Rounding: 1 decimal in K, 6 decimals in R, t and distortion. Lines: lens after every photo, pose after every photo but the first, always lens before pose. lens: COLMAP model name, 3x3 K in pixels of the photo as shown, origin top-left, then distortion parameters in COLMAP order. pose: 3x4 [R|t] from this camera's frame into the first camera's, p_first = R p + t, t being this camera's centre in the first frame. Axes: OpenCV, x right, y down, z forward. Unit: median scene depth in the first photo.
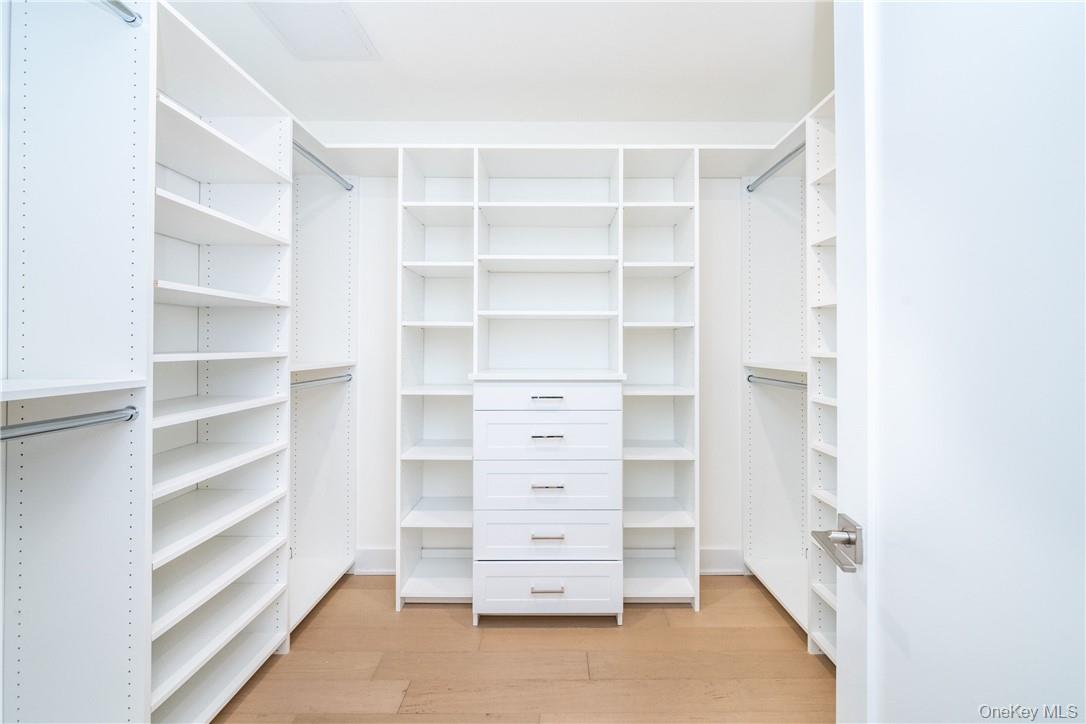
lens RADIAL K [[438.3, 0, 544.7], [0, 438.3, 344.6], [0, 0, 1]] dist [-0.000873, -0.000311]
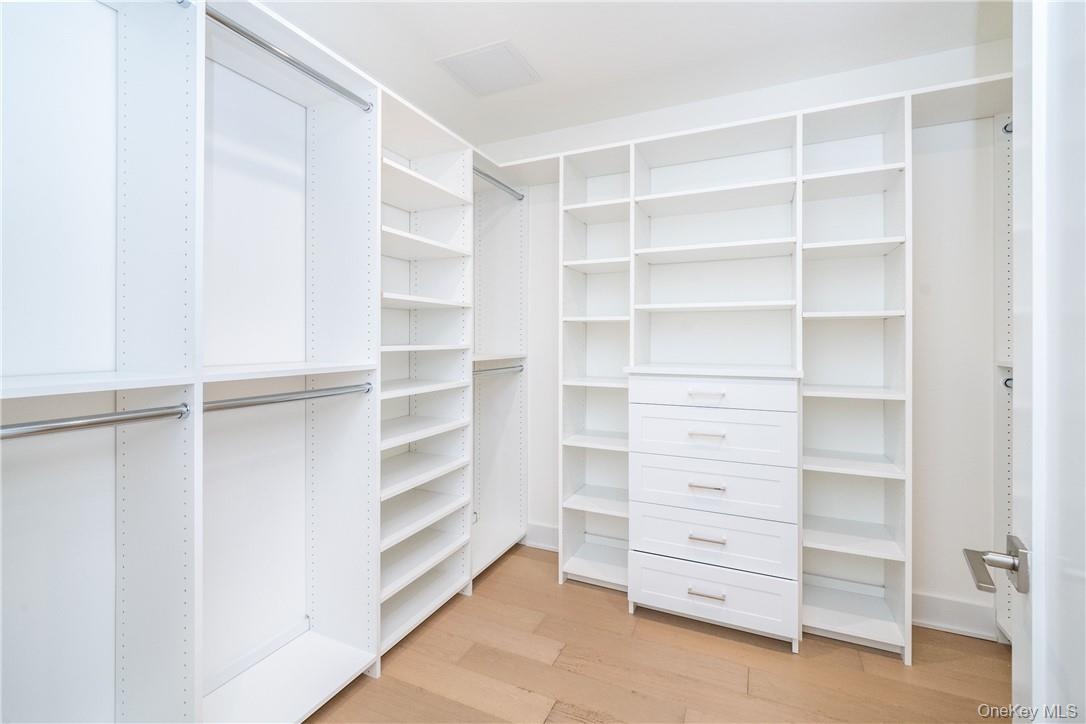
lens RADIAL K [[534.5, 0, 565.6], [0, 534.5, 341.6], [0, 0, 1]] dist [-0.001733, -0.001065]
pose [[0.916457, 0.000077, -0.400133, 0.200239], [0.002423, 0.999981, 0.005741, 0.000198], [0.400126, -0.006231, 0.916439, -0.198144]]
